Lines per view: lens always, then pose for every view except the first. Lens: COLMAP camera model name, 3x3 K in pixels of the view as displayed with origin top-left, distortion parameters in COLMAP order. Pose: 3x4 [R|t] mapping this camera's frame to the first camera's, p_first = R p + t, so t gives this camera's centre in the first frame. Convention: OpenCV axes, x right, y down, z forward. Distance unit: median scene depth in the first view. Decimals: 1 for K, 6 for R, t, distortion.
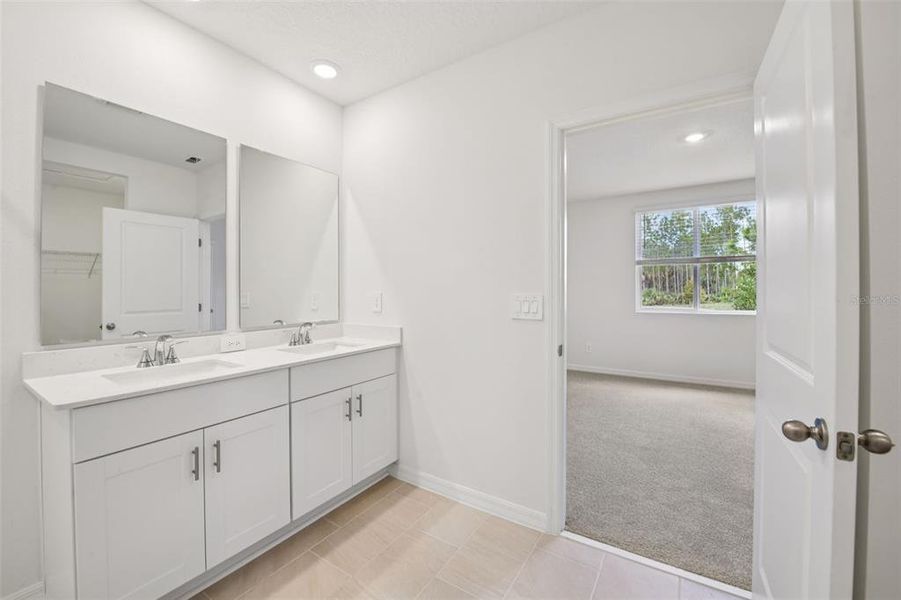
lens RADIAL K [[364.3, 0, 450.5], [0, 364.3, 300.0], [0, 0, 1]] dist [-0.000544, -0.000050]
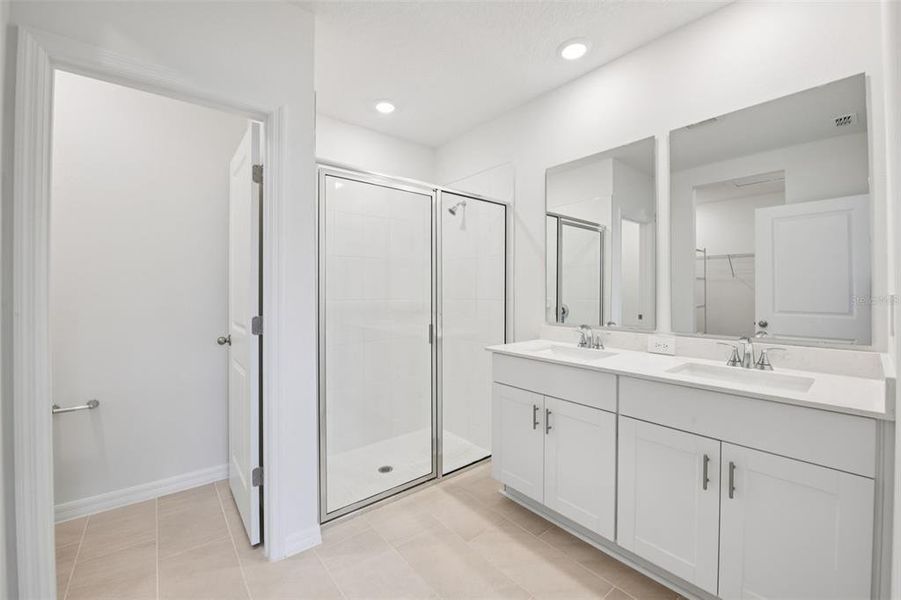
lens RADIAL K [[370.6, 0, 449.4], [0, 370.6, 297.0], [0, 0, 1]] dist [-0.000414, -0.000049]
pose [[-0.303002, 0.019690, -0.952787, 0.491867], [-0.019210, 0.999457, 0.026764, -0.022543], [0.952796, 0.026413, -0.302459, 0.755656]]
